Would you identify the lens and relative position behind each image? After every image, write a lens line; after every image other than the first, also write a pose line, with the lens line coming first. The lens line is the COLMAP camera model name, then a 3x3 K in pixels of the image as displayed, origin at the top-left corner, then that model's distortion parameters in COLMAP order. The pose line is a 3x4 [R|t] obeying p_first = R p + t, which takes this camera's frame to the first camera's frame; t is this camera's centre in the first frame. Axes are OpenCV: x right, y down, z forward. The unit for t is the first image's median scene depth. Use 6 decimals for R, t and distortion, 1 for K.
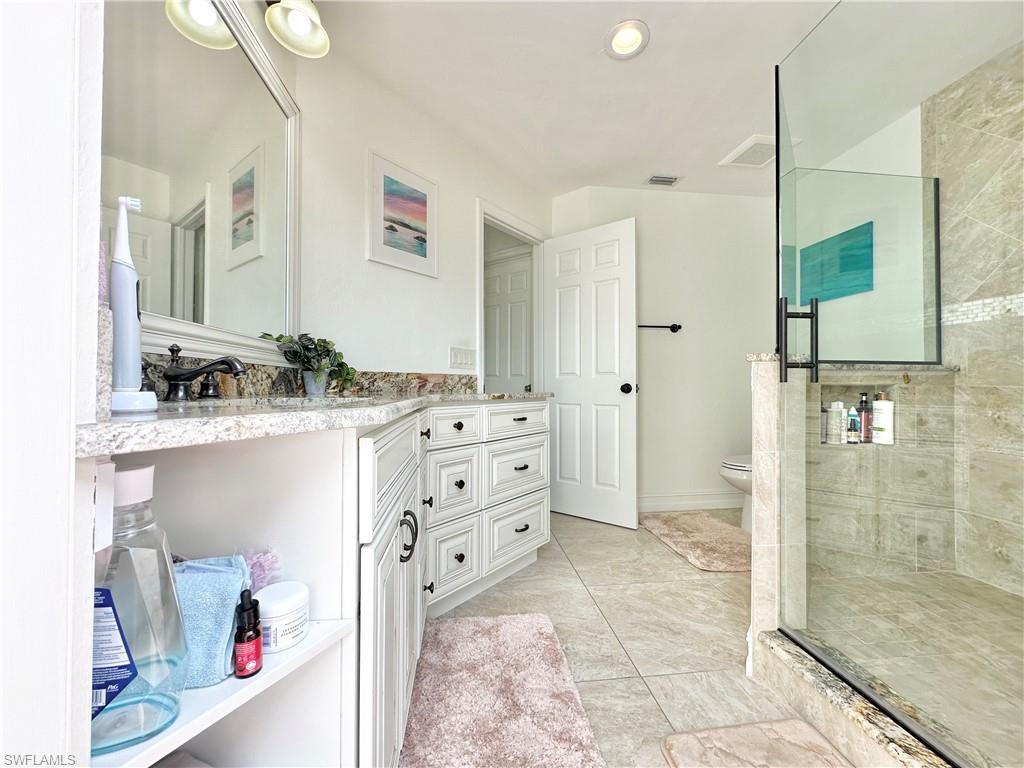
lens RADIAL K [[407.6, 0, 512.7], [0, 407.6, 383.7], [0, 0, 1]] dist [-0.001295, 0.000392]
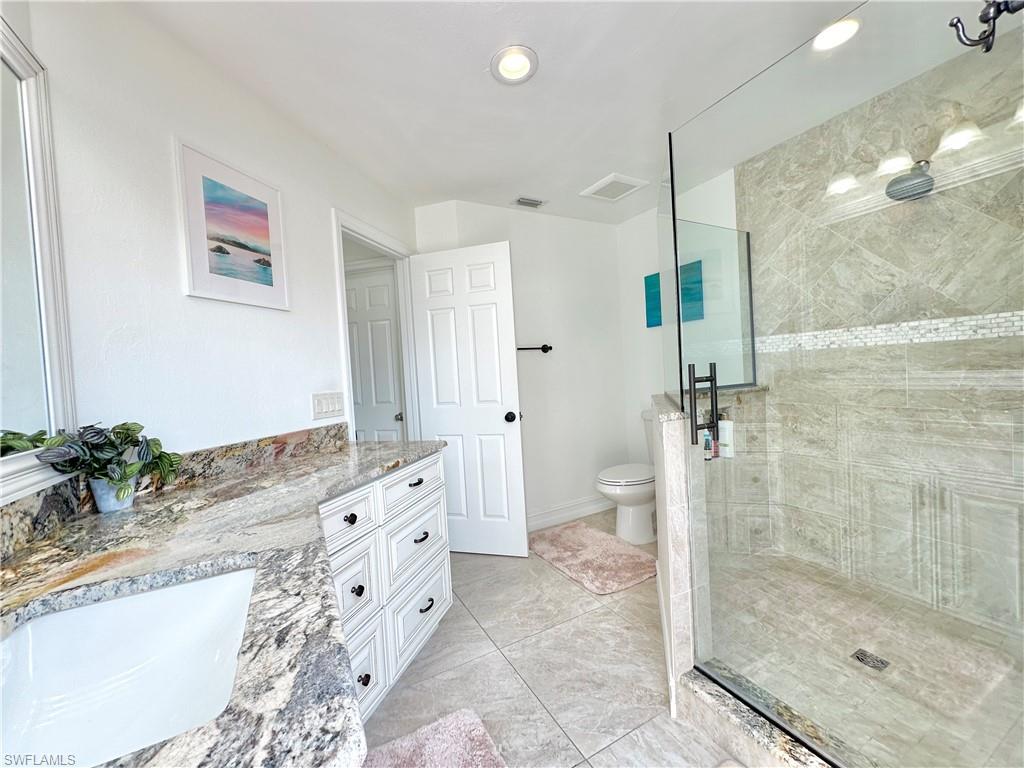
lens RADIAL K [[407.6, 0, 510.9], [0, 407.6, 383.4], [0, 0, 1]] dist [-0.001295, 0.000392]
pose [[0.929621, -0.065156, 0.362711, -0.096350], [0.056065, 0.997794, 0.035546, -0.144826], [-0.364227, -0.012709, 0.931224, 0.124634]]
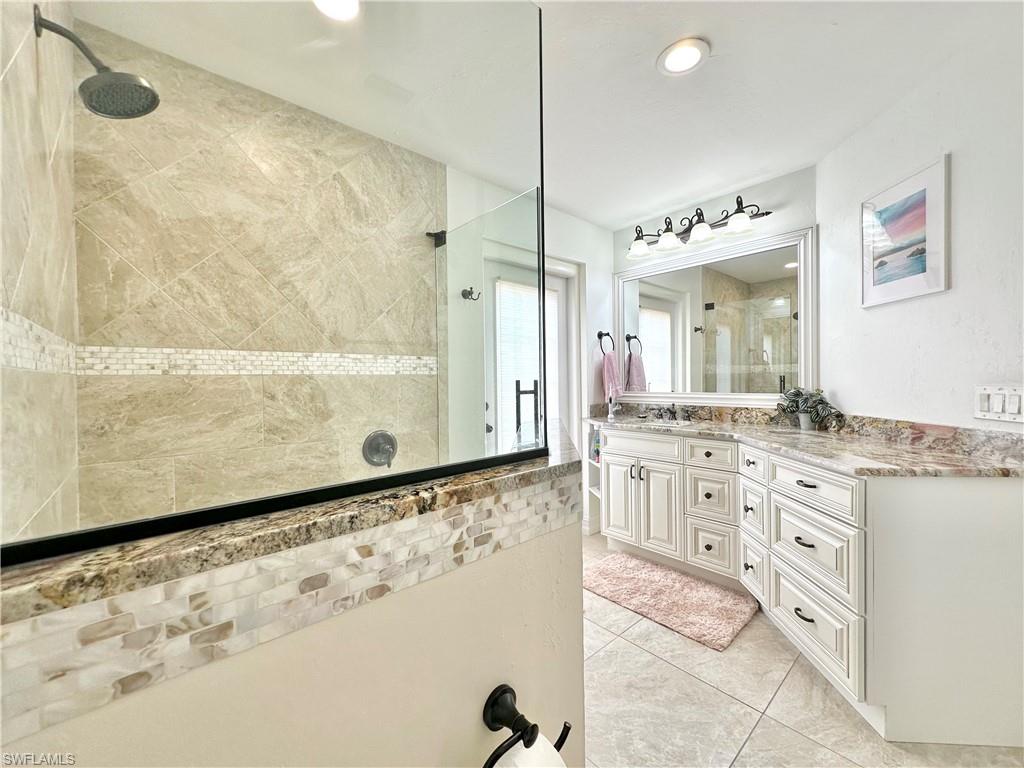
lens RADIAL K [[407.6, 0, 509.1], [0, 407.6, 385.2], [0, 0, 1]] dist [-0.001295, 0.000392]
pose [[-0.824732, 0.018342, -0.565226, 0.992470], [0.016014, 0.999831, 0.009079, -0.133401], [0.565296, -0.001564, -0.824886, 1.361636]]
